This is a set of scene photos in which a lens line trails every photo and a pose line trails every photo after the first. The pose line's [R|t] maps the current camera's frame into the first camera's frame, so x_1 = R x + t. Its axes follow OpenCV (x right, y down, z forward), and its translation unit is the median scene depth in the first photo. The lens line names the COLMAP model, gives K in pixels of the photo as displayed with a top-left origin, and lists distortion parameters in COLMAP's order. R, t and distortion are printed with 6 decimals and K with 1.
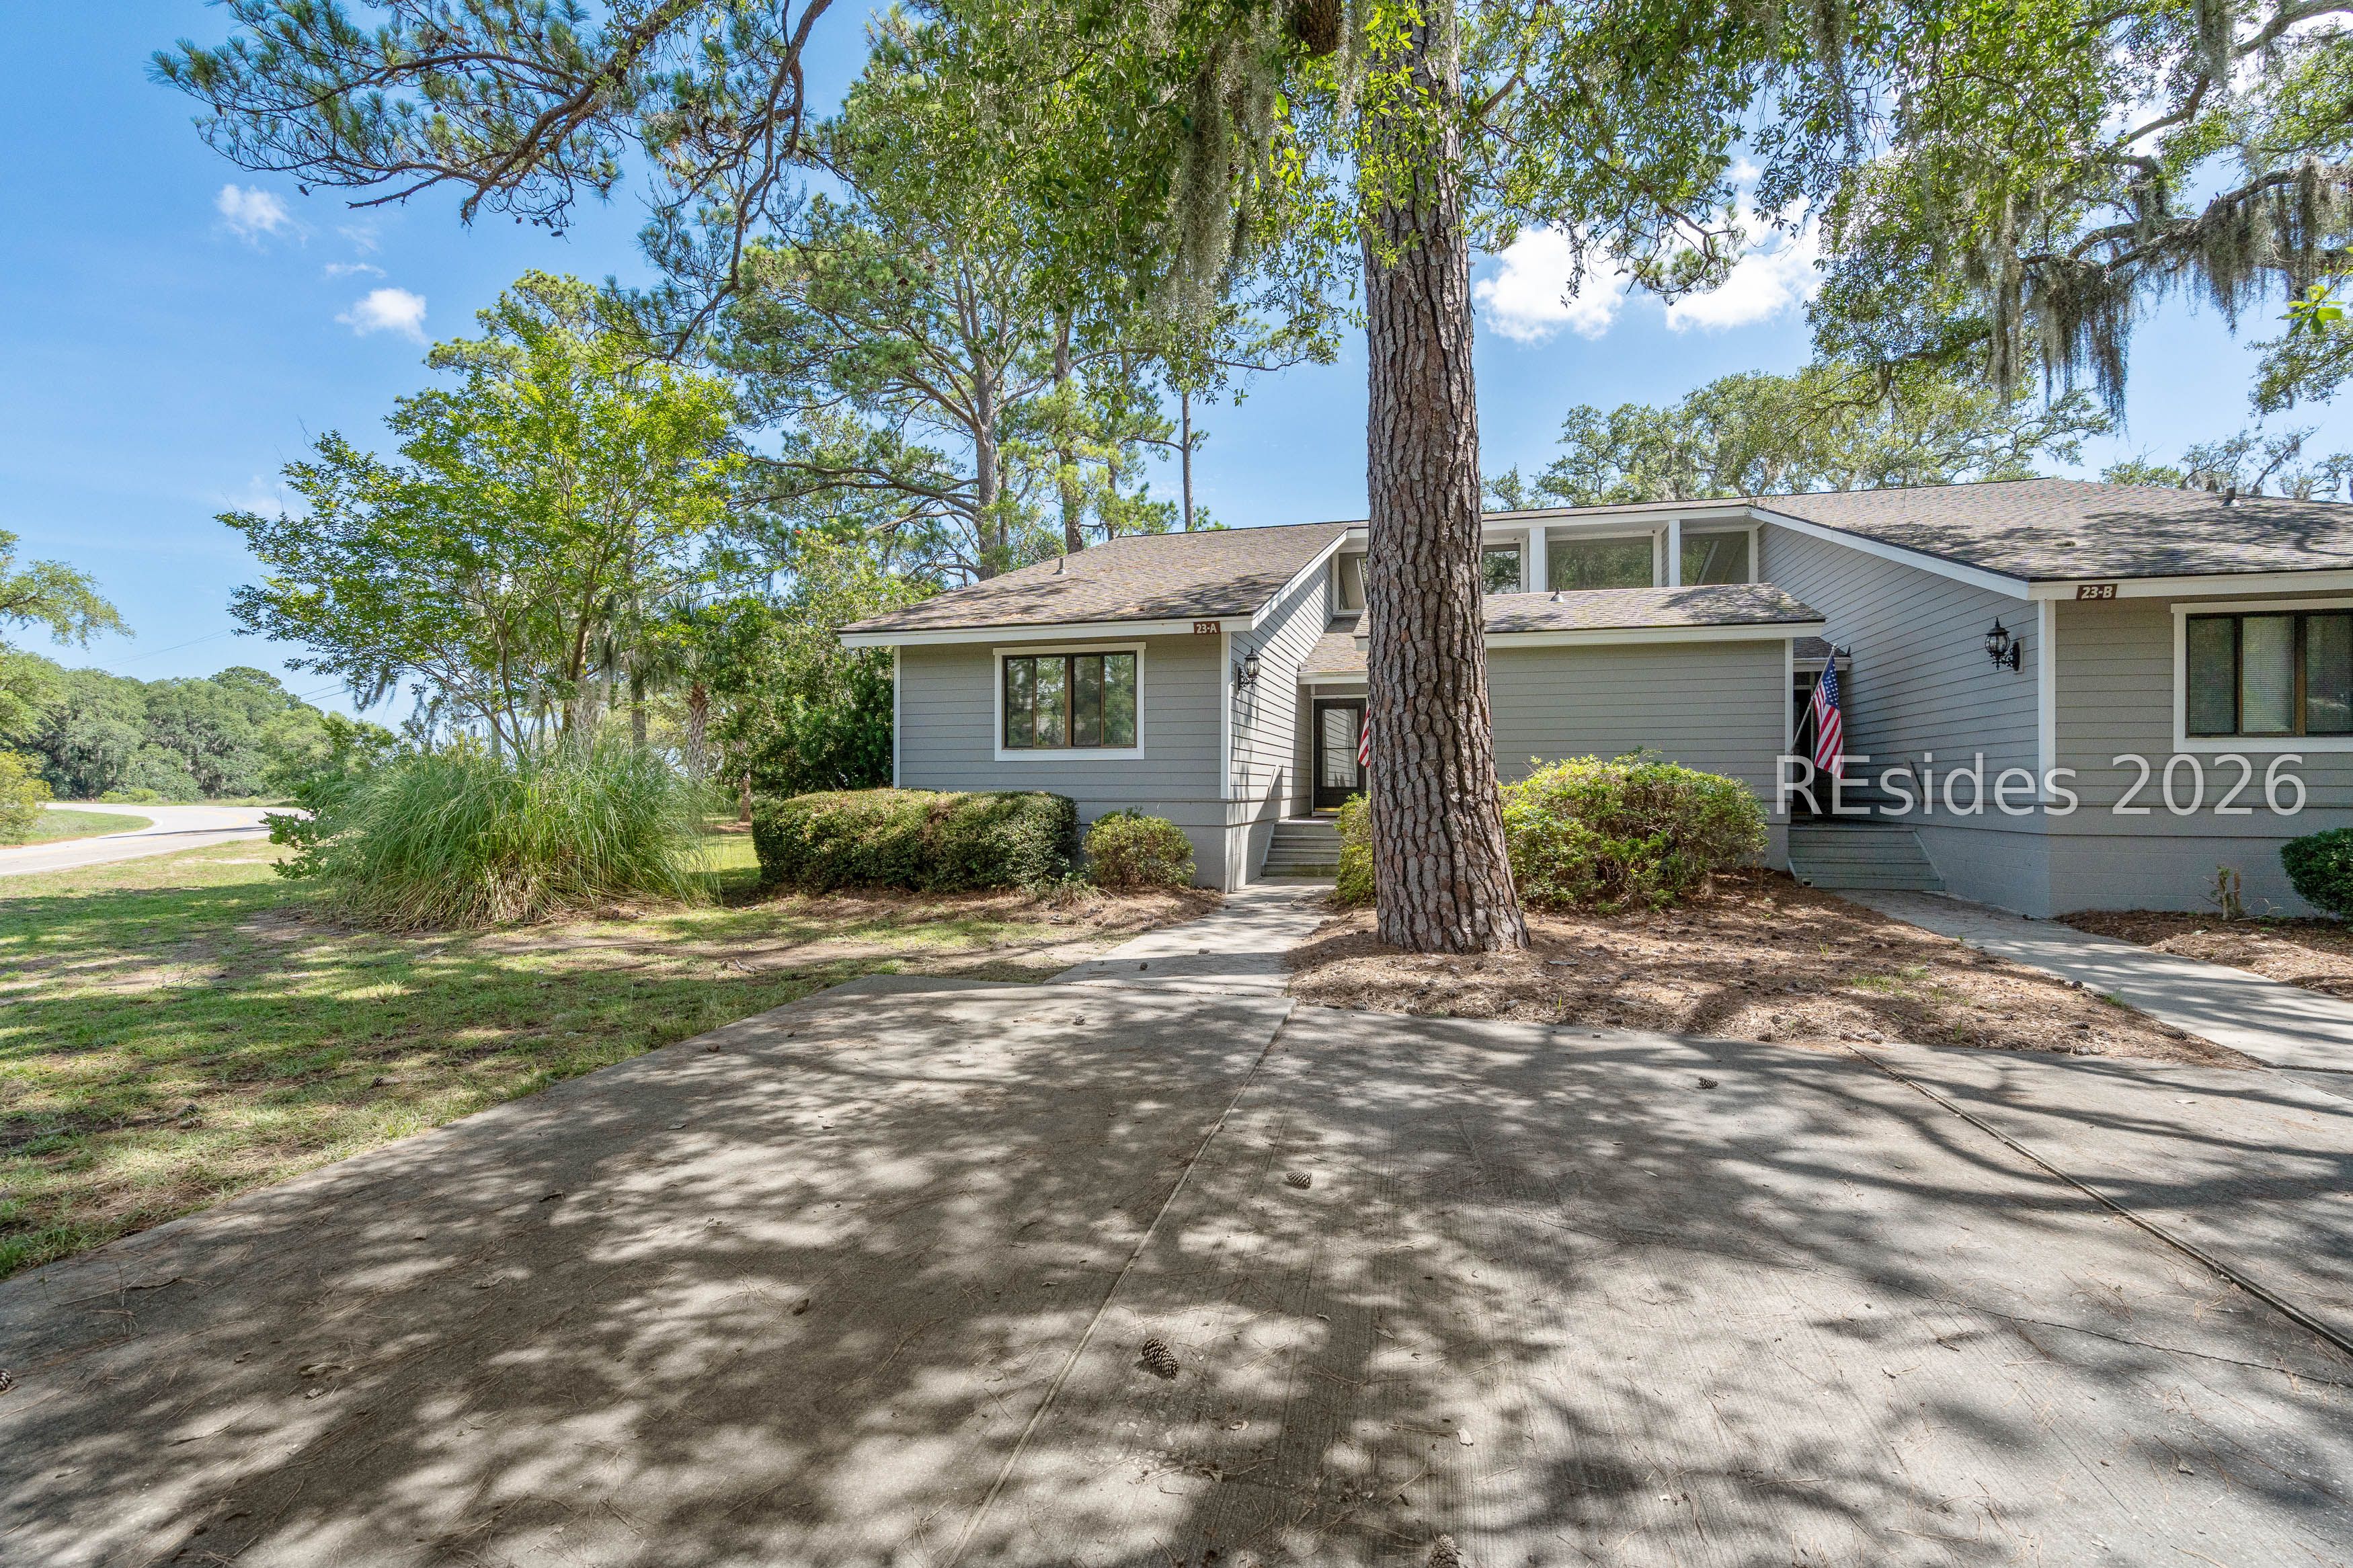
lens RADIAL K [[1055.6, 0, 1176.5], [0, 1055.6, 784.0], [0, 0, 1]] dist [-0.007244, 0.000941]
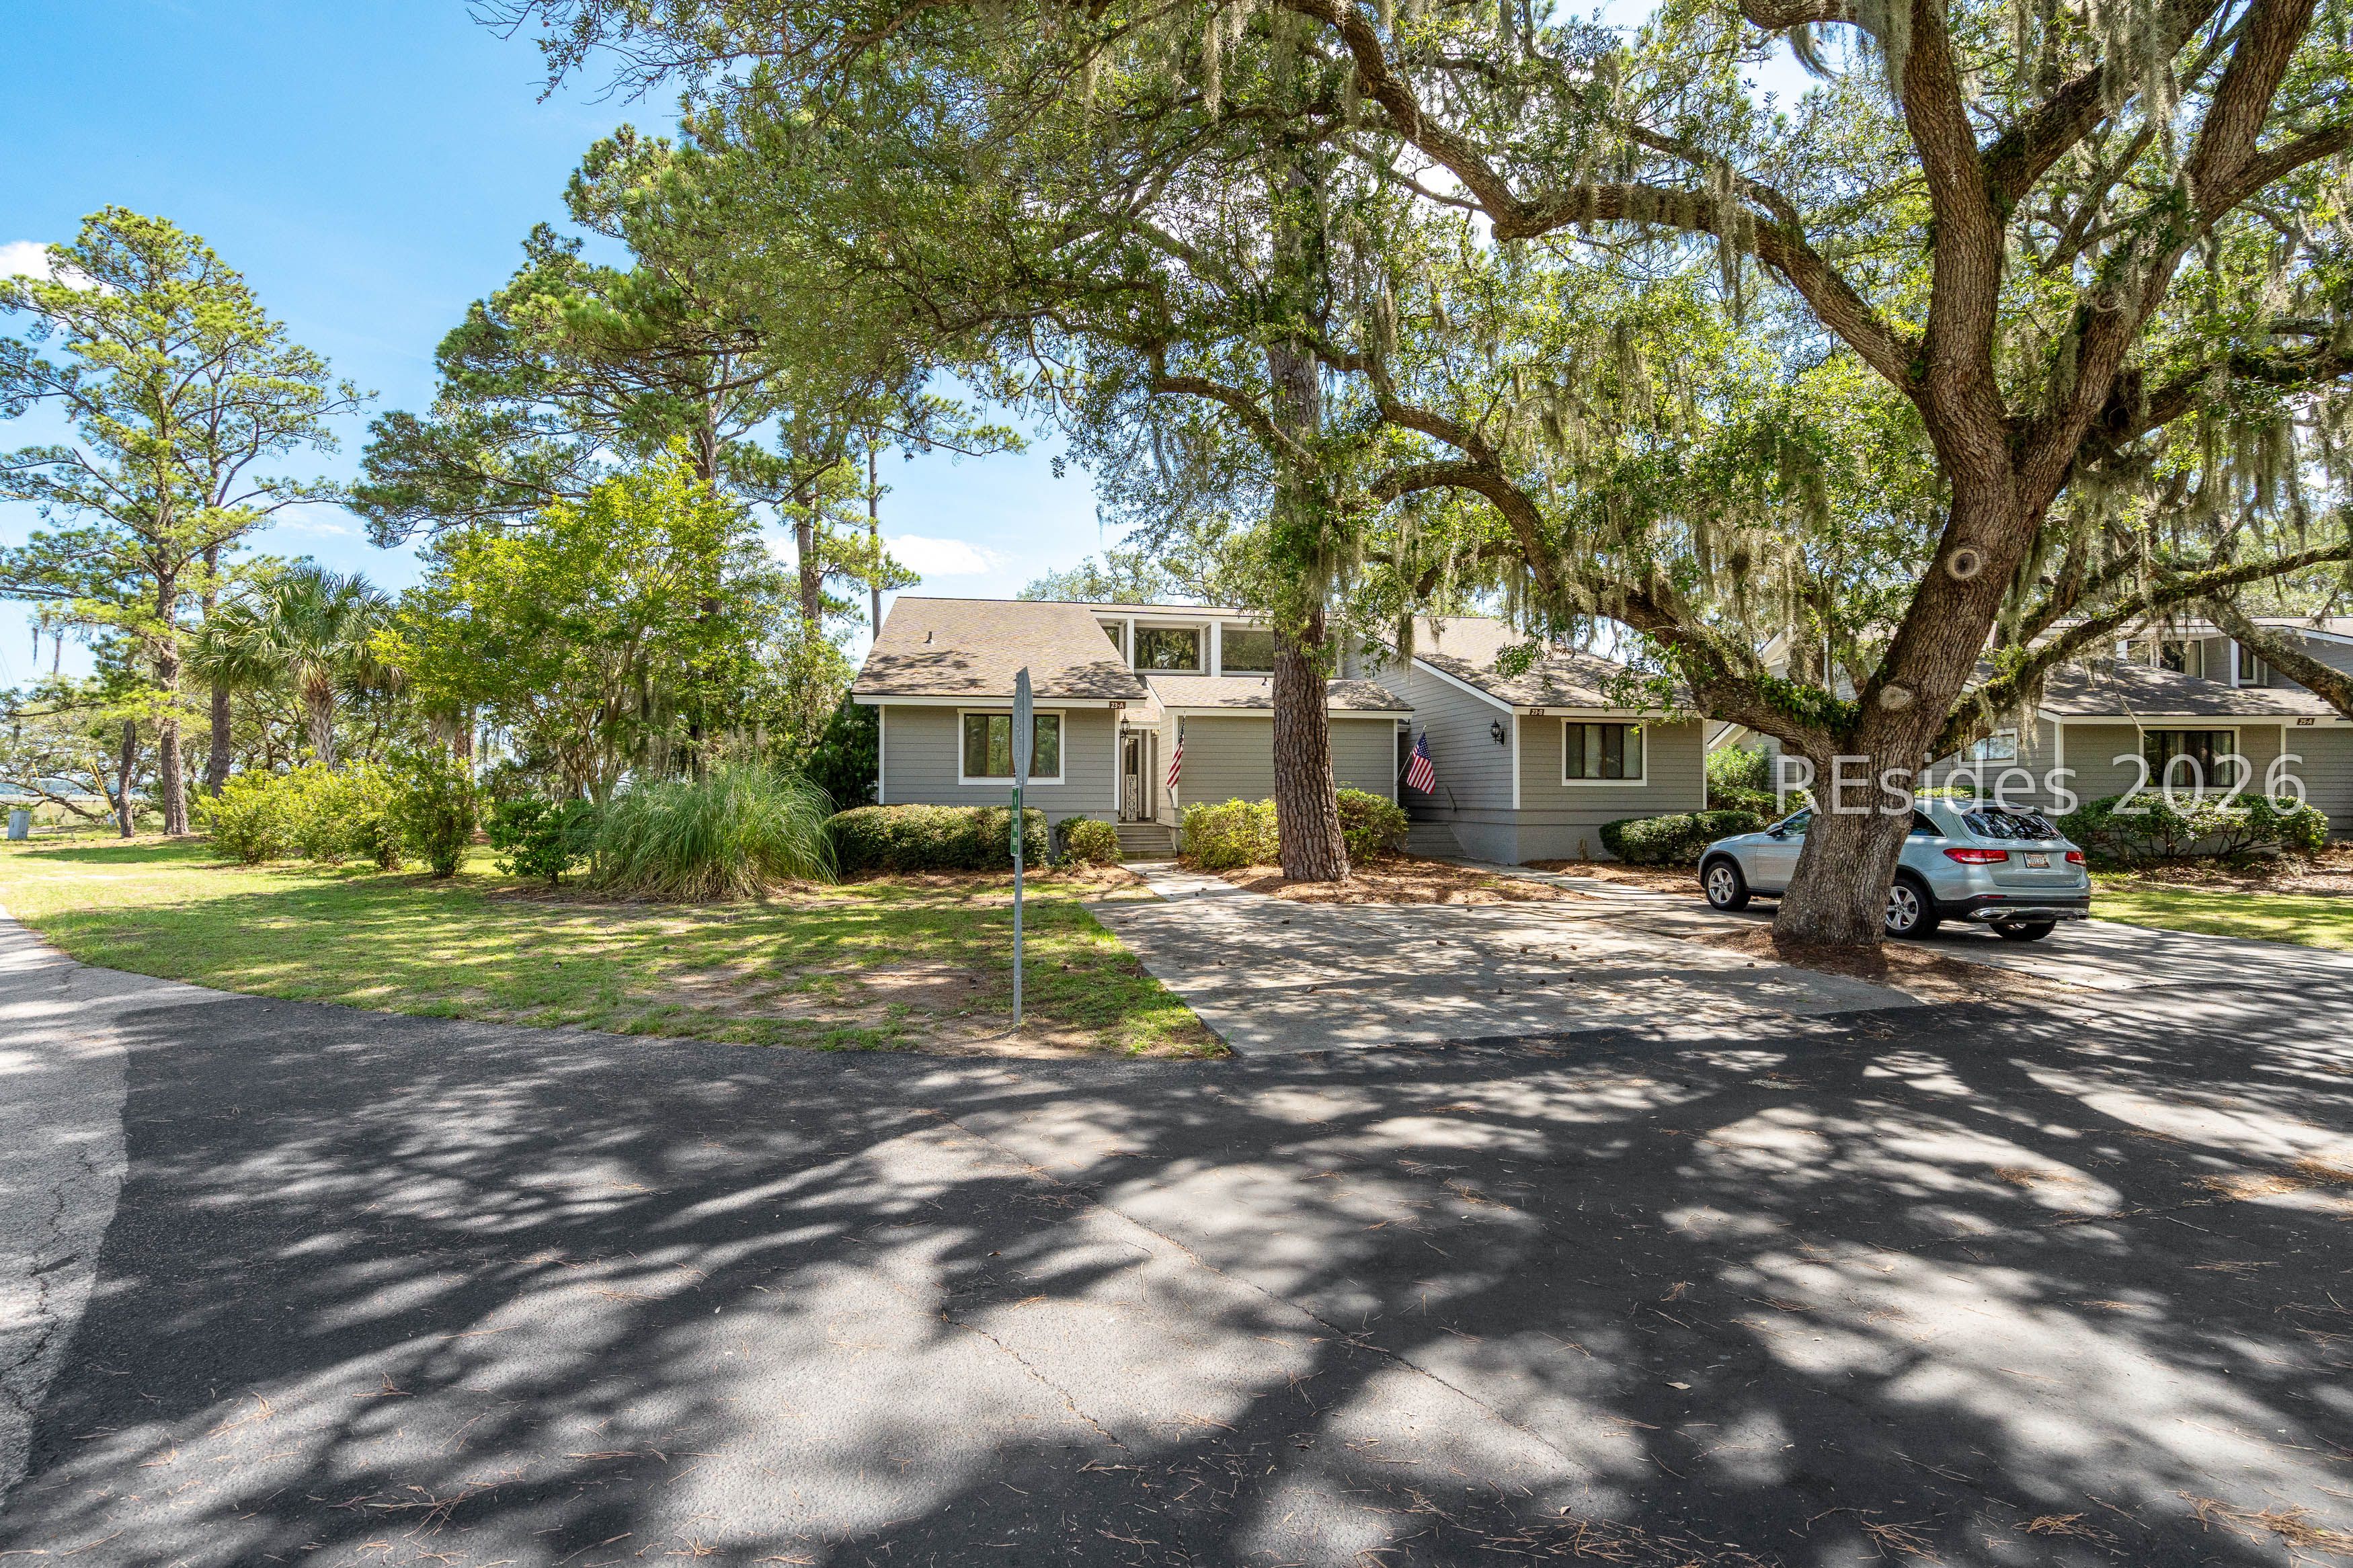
lens RADIAL K [[1055.6, 0, 1176.5], [0, 1055.6, 784.0], [0, 0, 1]] dist [-0.007244, 0.000941]
pose [[0.896200, 0.003083, 0.443639, -0.721068], [-0.002044, 0.999994, -0.002820, -0.025150], [-0.443645, 0.001620, 0.896201, -0.595008]]
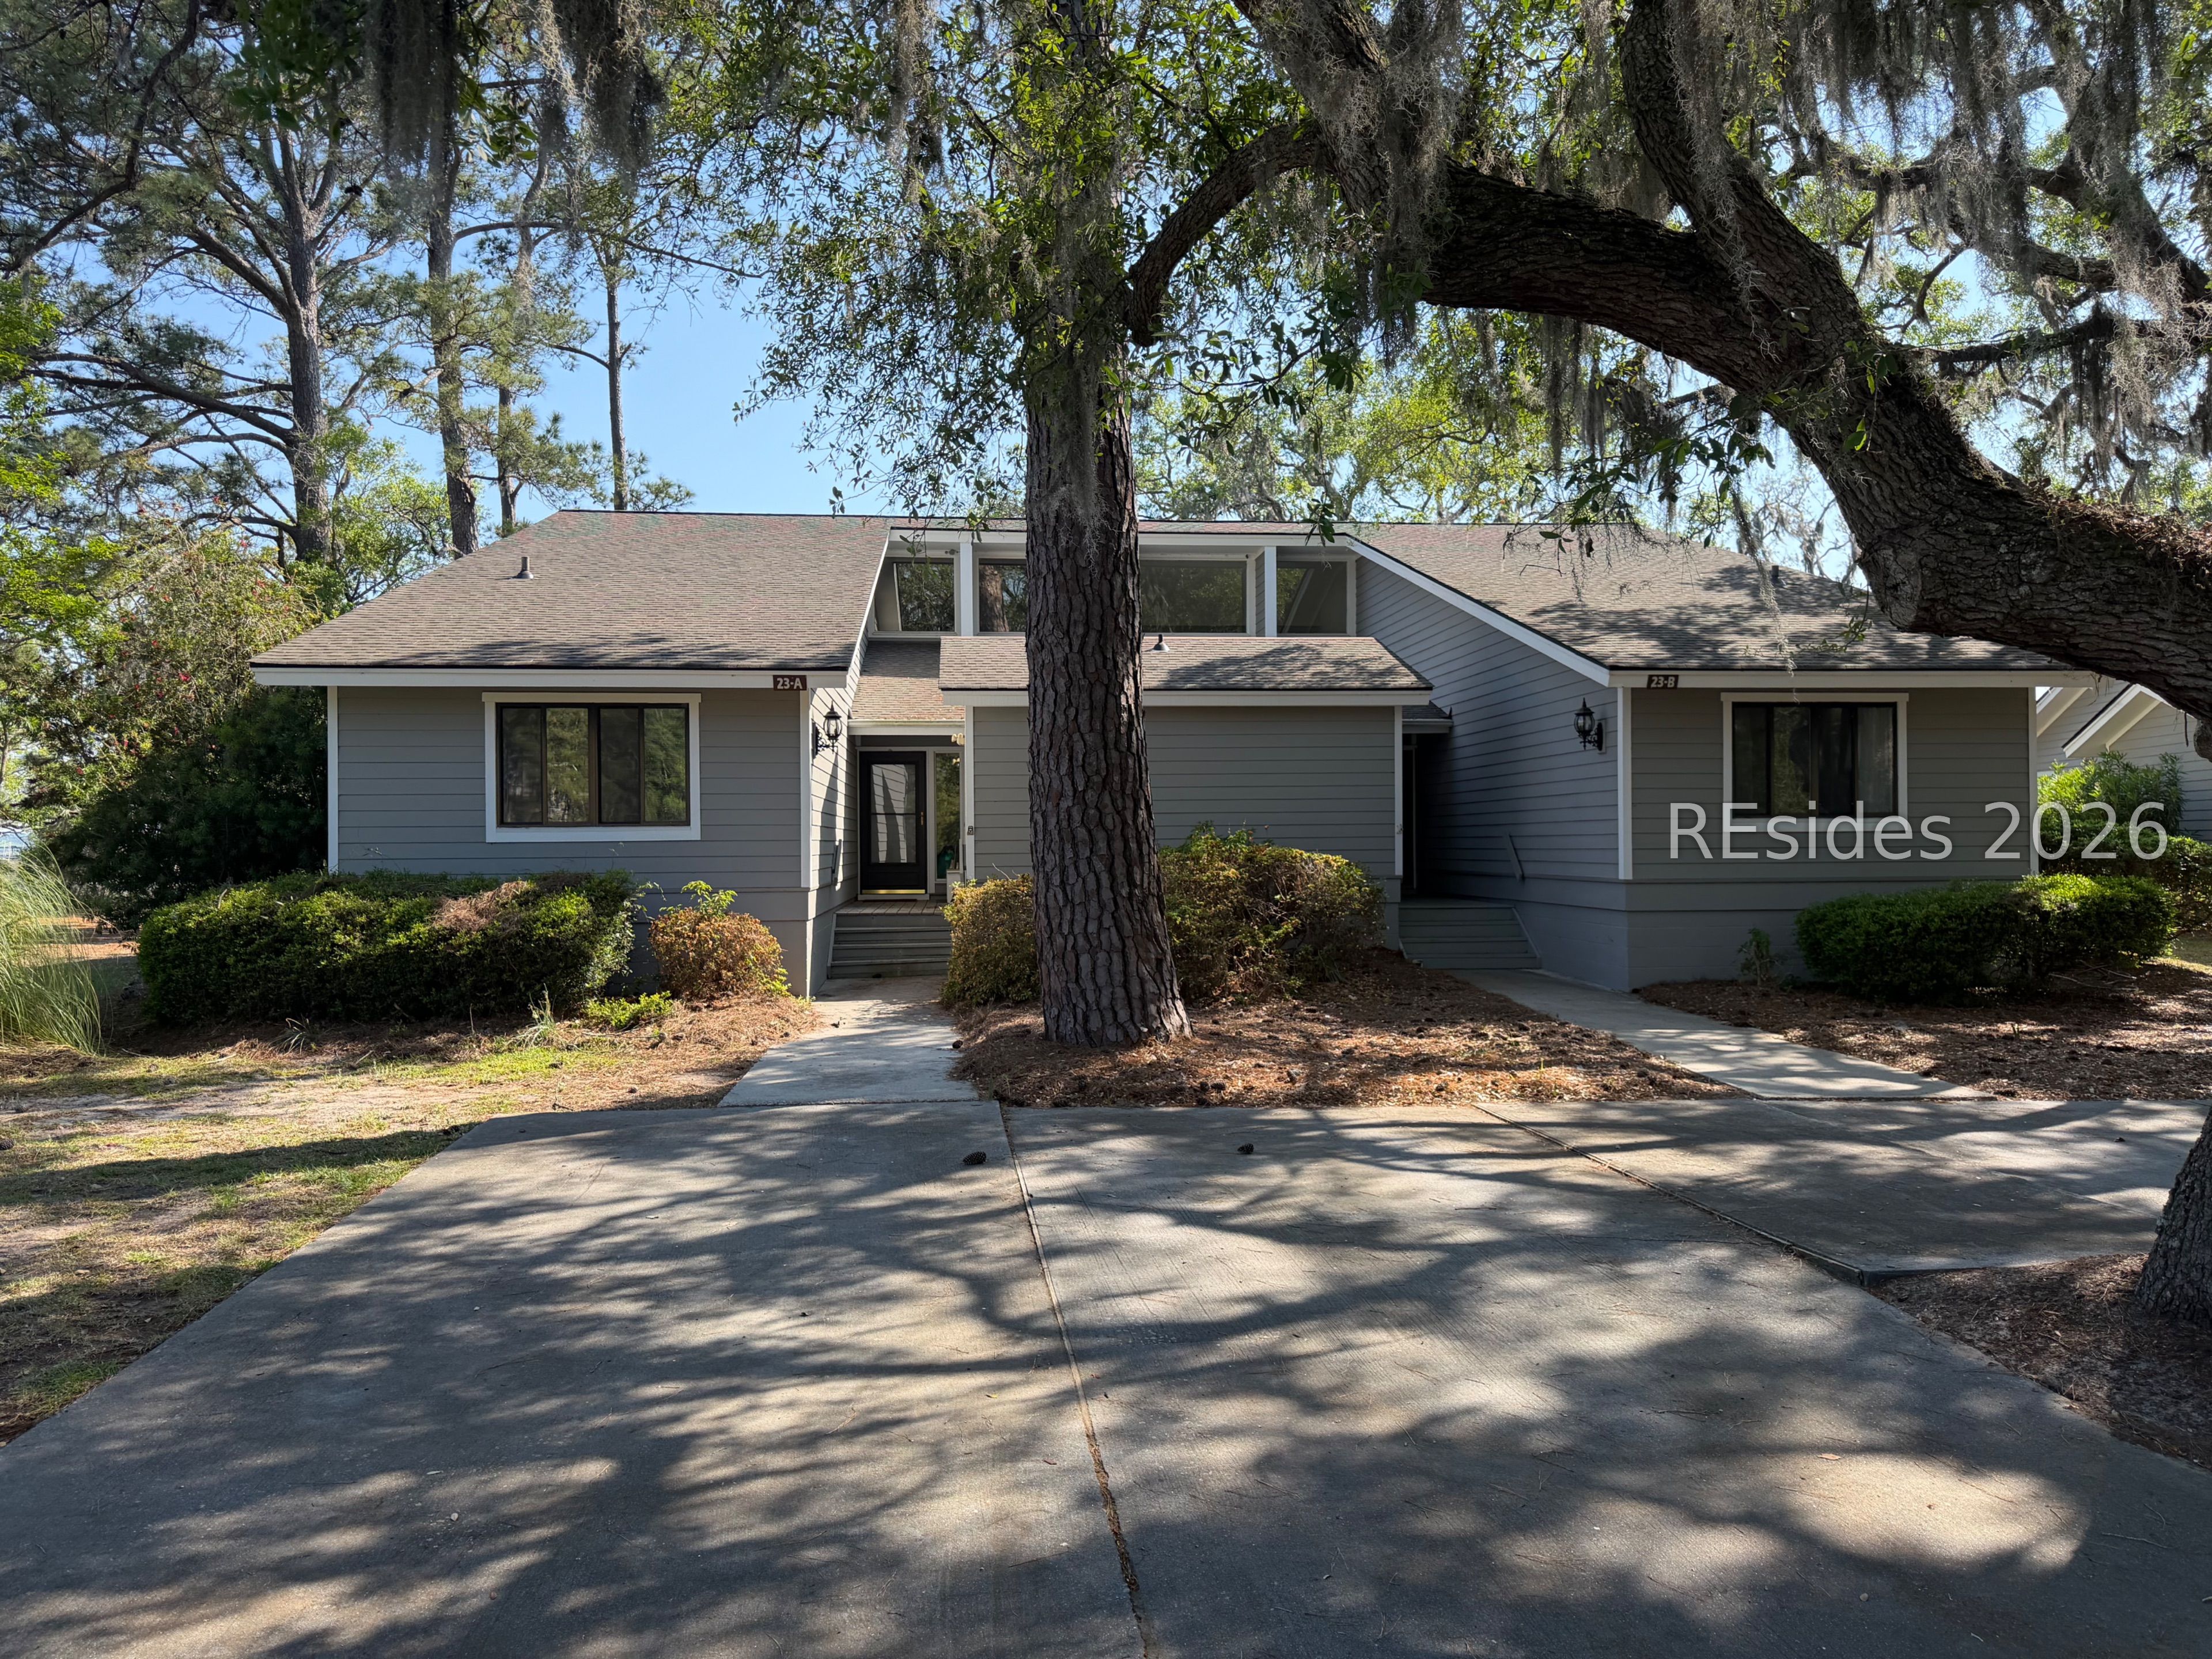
lens RADIAL K [[1558.9, 0, 1106.0], [0, 1558.9, 829.5], [0, 0, 1]] dist [0.109765, -0.161663]
pose [[0.934821, -0.005566, 0.355075, -0.207457], [0.007028, 0.999971, -0.002827, -0.032181], [-0.355049, 0.005138, 0.934834, -0.277598]]
